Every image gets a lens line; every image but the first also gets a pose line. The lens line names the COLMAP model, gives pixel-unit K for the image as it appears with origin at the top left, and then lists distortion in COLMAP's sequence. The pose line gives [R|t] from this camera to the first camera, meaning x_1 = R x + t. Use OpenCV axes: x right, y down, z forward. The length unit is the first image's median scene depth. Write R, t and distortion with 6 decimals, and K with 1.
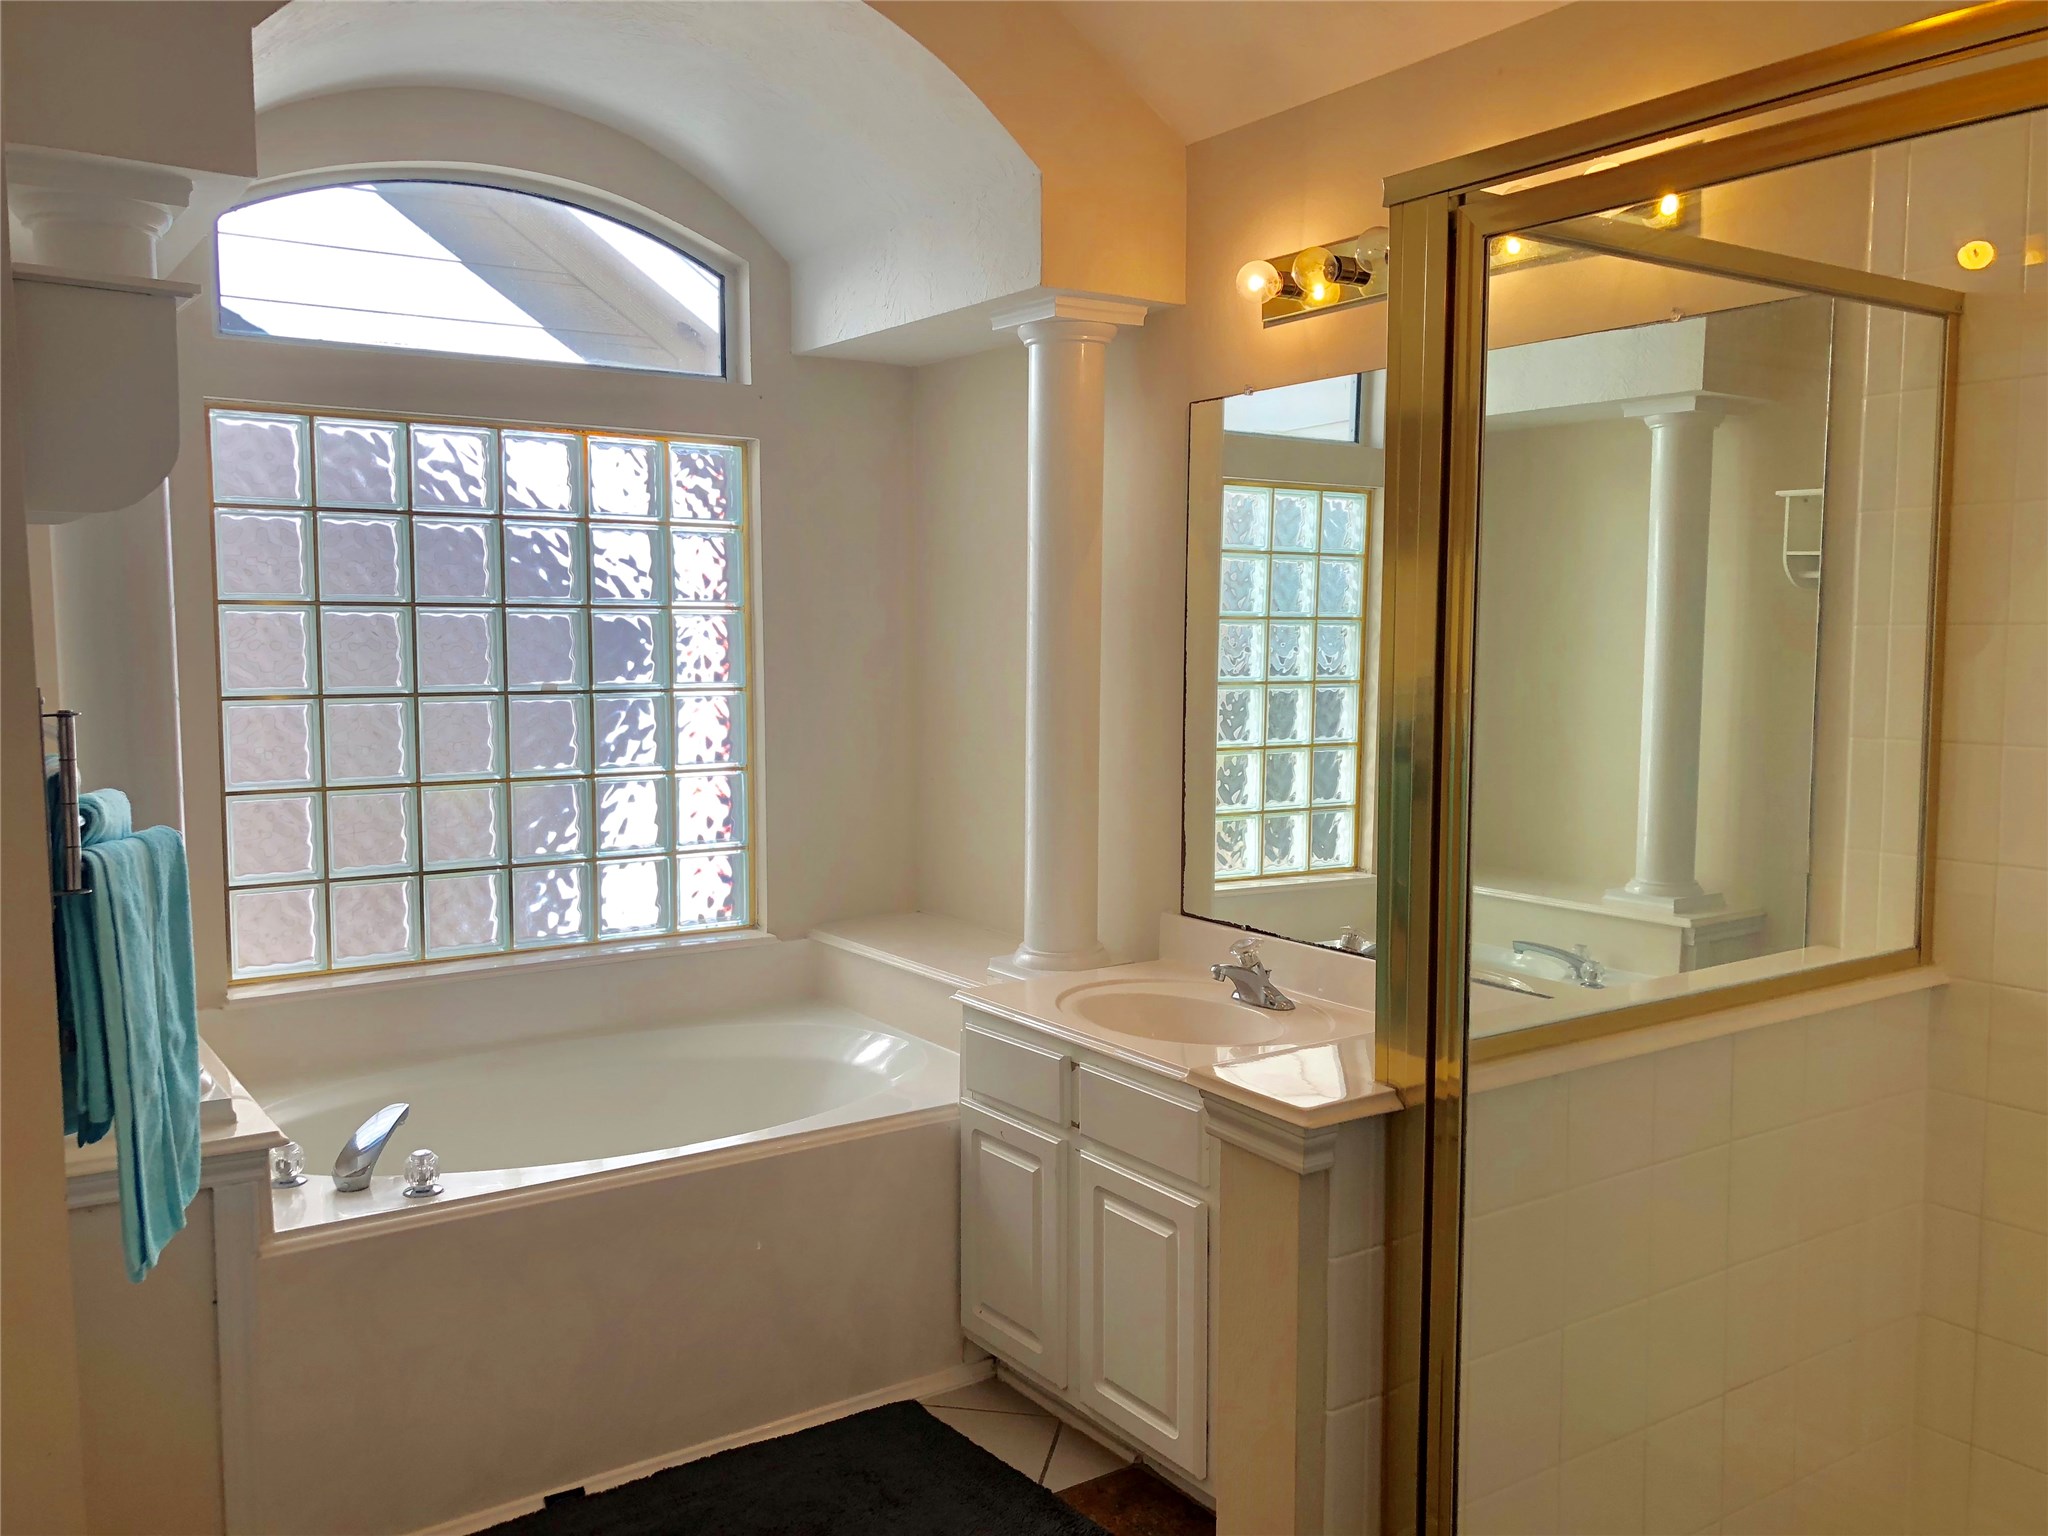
lens RADIAL K [[1664.6, 0, 1025.1], [0, 1664.6, 771.1], [0, 0, 1]] dist [0.004606, -0.003384]
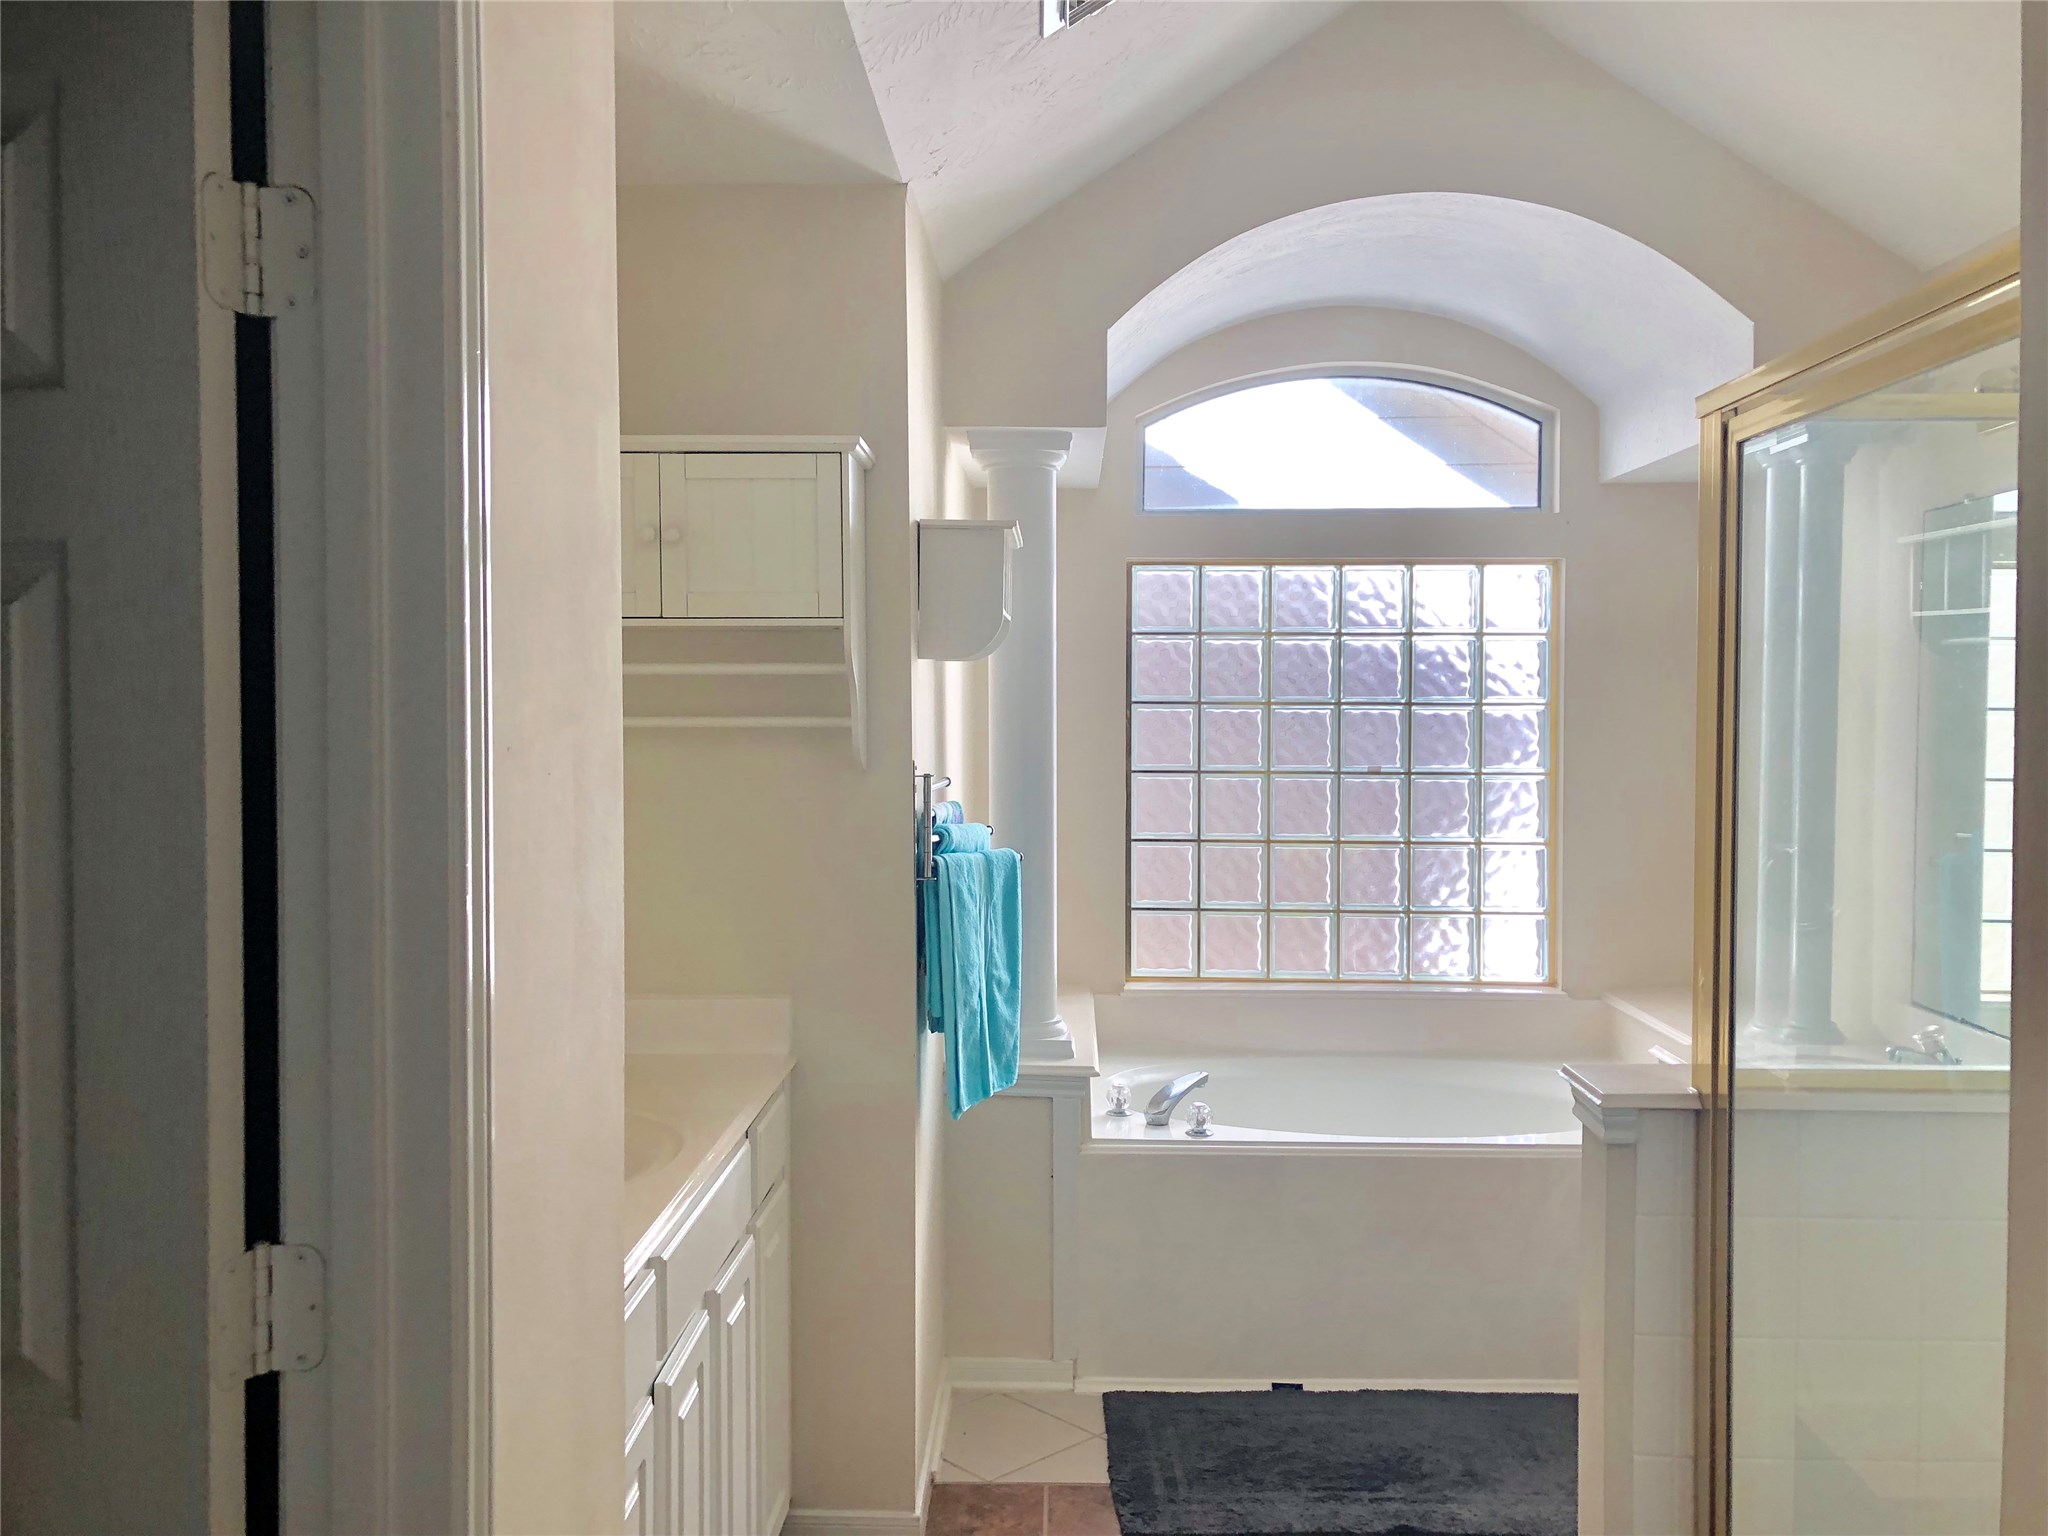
lens RADIAL K [[1664.6, 0, 1024.2], [0, 1664.6, 764.9], [0, 0, 1]] dist [0.004606, -0.003384]
pose [[0.801881, 0.020385, -0.597135, 0.269477], [-0.052956, 0.997909, -0.037046, 0.006959], [0.595132, 0.061328, 0.801285, -0.163525]]
